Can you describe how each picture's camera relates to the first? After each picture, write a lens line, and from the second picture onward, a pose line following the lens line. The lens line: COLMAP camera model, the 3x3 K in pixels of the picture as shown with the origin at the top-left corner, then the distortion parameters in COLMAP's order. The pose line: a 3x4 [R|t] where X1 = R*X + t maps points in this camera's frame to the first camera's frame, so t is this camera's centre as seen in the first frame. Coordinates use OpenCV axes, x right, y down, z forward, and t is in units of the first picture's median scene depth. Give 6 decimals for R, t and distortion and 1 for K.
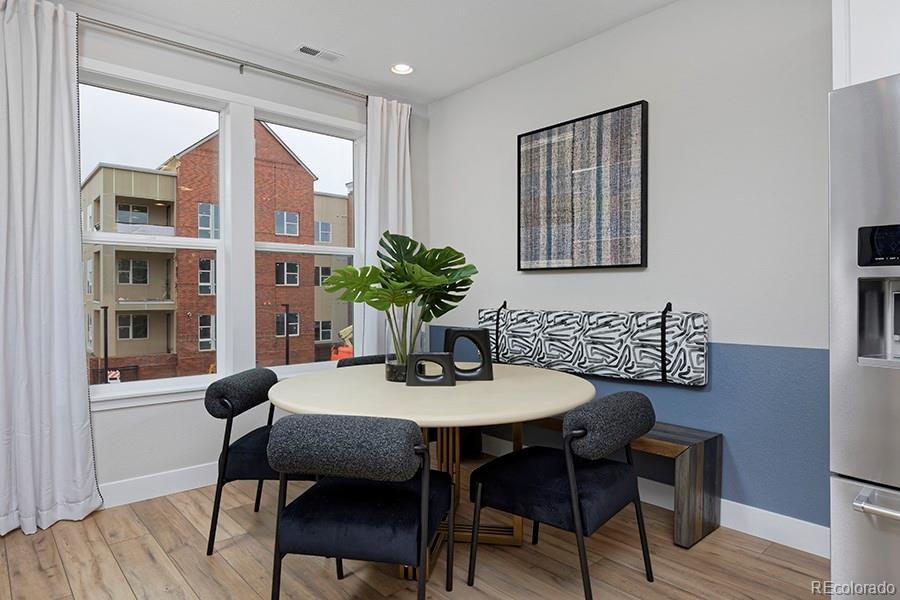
lens RADIAL K [[546.1, 0, 455.2], [0, 546.1, 299.9], [0, 0, 1]] dist [0.007021, 0.001877]
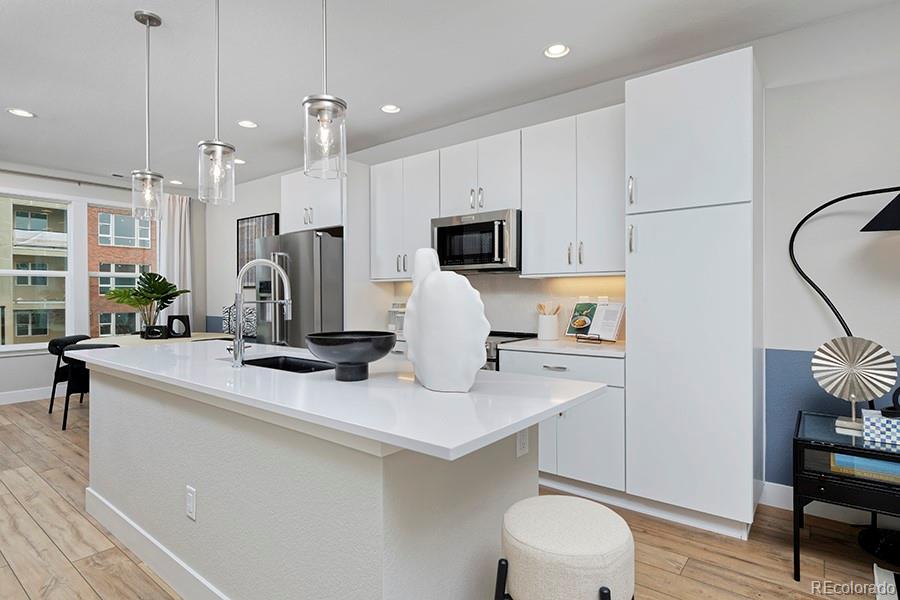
lens RADIAL K [[478.3, 0, 445.1], [0, 478.3, 299.1], [0, 0, 1]] dist [0.006713, 0.001995]
pose [[0.984944, -0.002321, 0.172860, 0.590041], [0.002064, 0.999996, 0.001663, -0.012589], [-0.172863, -0.001281, 0.984945, -0.898571]]
